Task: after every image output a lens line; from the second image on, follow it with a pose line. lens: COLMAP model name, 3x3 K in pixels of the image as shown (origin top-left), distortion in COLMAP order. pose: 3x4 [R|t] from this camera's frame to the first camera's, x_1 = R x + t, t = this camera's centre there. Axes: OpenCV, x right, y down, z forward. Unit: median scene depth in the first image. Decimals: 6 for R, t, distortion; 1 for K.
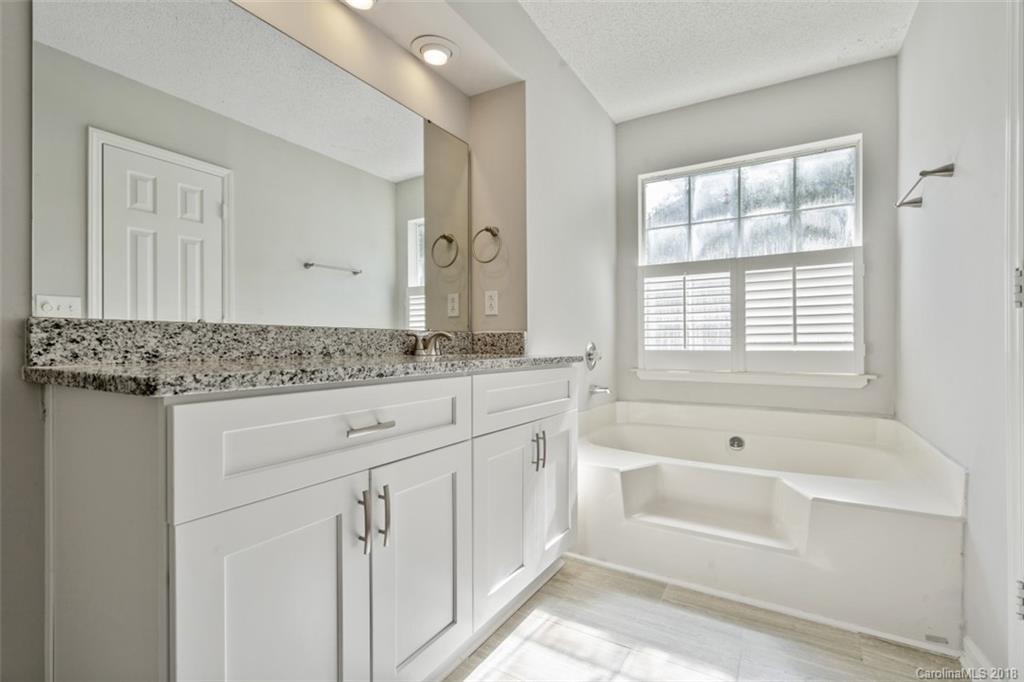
lens RADIAL K [[474.6, 0, 502.2], [0, 474.6, 341.8], [0, 0, 1]] dist [0.005716, -0.001126]
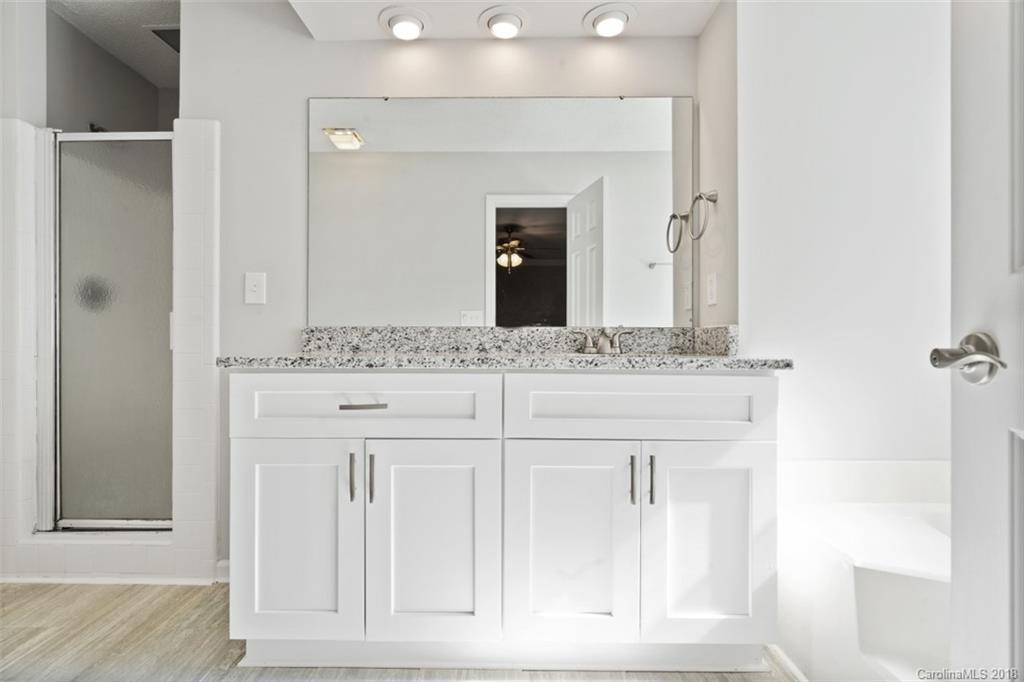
lens RADIAL K [[474.6, 0, 508.3], [0, 474.6, 342.7], [0, 0, 1]] dist [0.005716, -0.001126]
pose [[0.518738, 0.002562, -0.854929, 0.776623], [0.001100, 0.999993, 0.003664, 0.005073], [0.854933, -0.002841, 0.518731, 0.517112]]
